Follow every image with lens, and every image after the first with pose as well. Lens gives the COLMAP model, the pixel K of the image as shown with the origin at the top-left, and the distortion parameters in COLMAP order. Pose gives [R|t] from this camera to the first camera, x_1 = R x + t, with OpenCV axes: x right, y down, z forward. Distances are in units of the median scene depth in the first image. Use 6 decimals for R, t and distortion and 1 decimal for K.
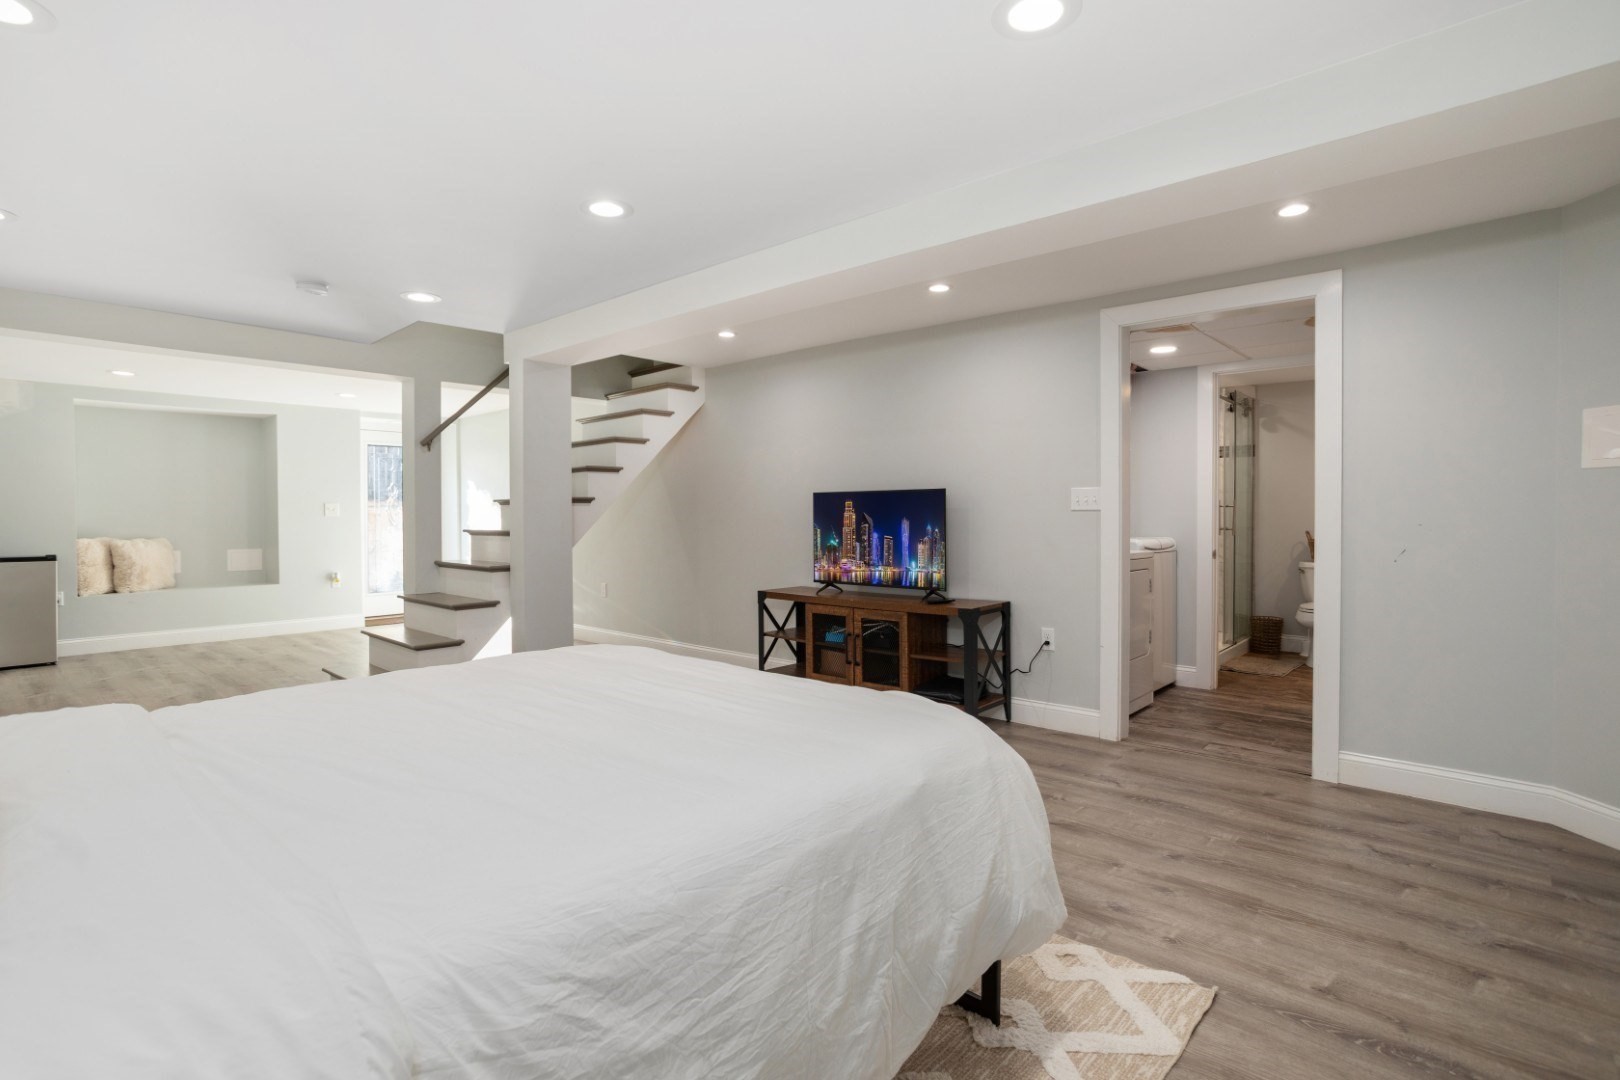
lens RADIAL K [[787.8, 0, 820.2], [0, 787.8, 513.1], [0, 0, 1]] dist [-0.035665, 0.022934]
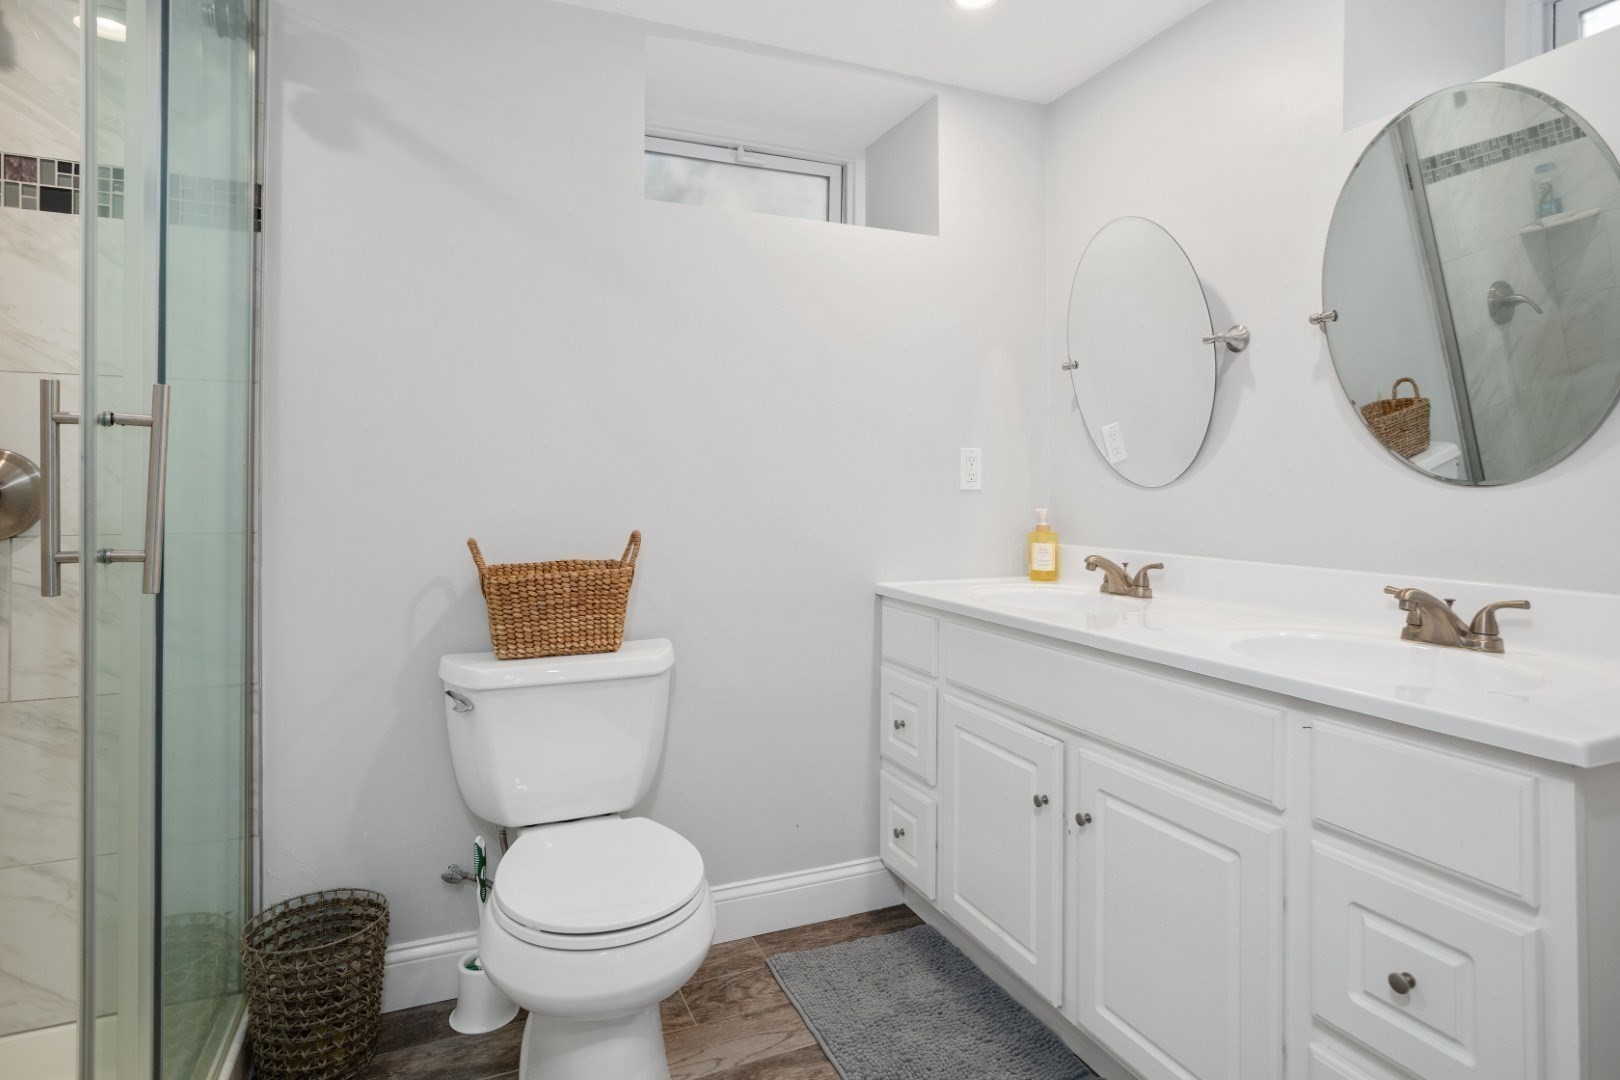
lens RADIAL K [[760.5, 0, 805.6], [0, 760.5, 495.6], [0, 0, 1]] dist [-0.001465, -0.000243]
pose [[0.418787, -0.005643, 0.908067, 0.418921], [0.002290, 0.999984, 0.005158, 0.004155], [-0.908081, -0.000081, 0.418794, 0.757972]]
